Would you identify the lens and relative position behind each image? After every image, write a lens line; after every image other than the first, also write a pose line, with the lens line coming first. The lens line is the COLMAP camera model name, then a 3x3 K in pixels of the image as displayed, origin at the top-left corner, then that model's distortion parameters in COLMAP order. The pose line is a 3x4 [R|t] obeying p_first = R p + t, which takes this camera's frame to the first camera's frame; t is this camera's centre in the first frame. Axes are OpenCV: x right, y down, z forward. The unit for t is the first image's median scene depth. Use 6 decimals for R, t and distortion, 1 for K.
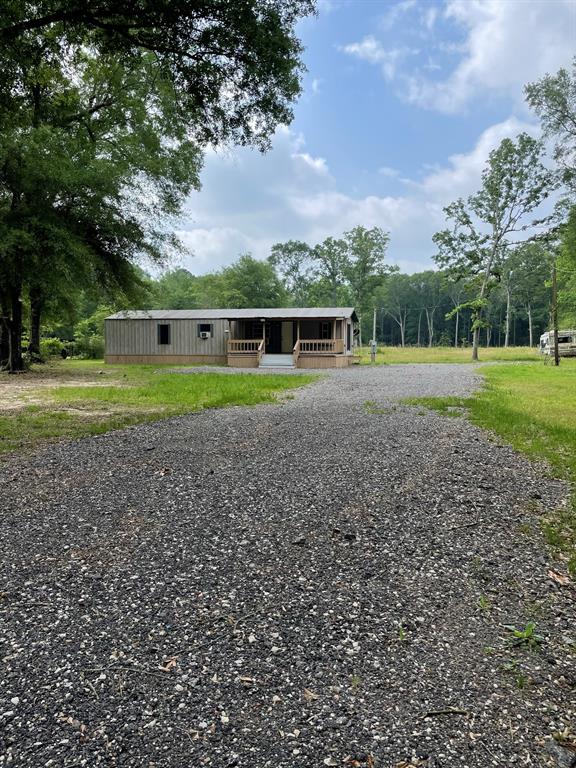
lens RADIAL K [[589.4, 0, 288.0], [0, 589.4, 384.0], [0, 0, 1]] dist [0.106910, -0.170927]
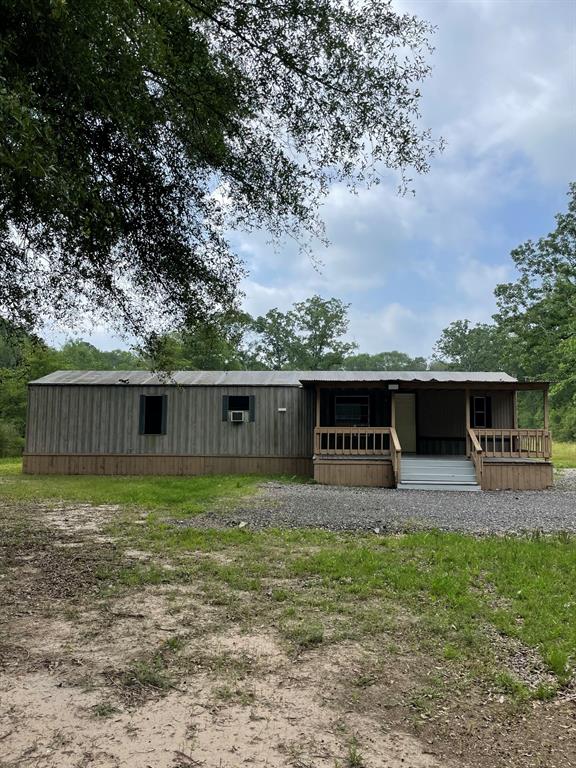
lens RADIAL K [[589.4, 0, 288.0], [0, 589.4, 384.0], [0, 0, 1]] dist [0.106910, -0.170927]
pose [[0.982142, 0.023394, 0.186682, -0.150820], [0.004047, 0.989383, -0.145275, -0.027864], [-0.188098, 0.143437, 0.971620, 0.375025]]
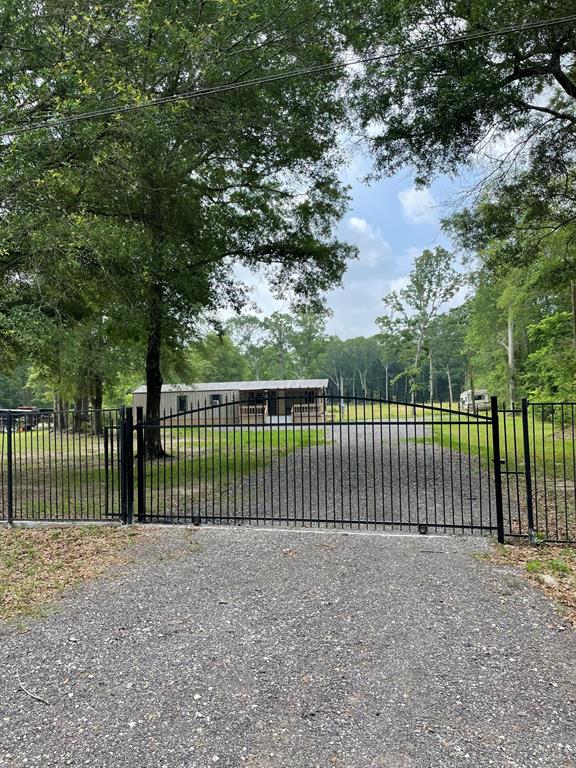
lens RADIAL K [[589.4, 0, 288.0], [0, 589.4, 384.0], [0, 0, 1]] dist [0.106910, -0.170927]
pose [[0.992161, -0.027298, 0.121952, -0.108650], [0.039285, 0.994509, -0.096996, 0.006129], [-0.118635, 0.101027, 0.987785, -0.236066]]
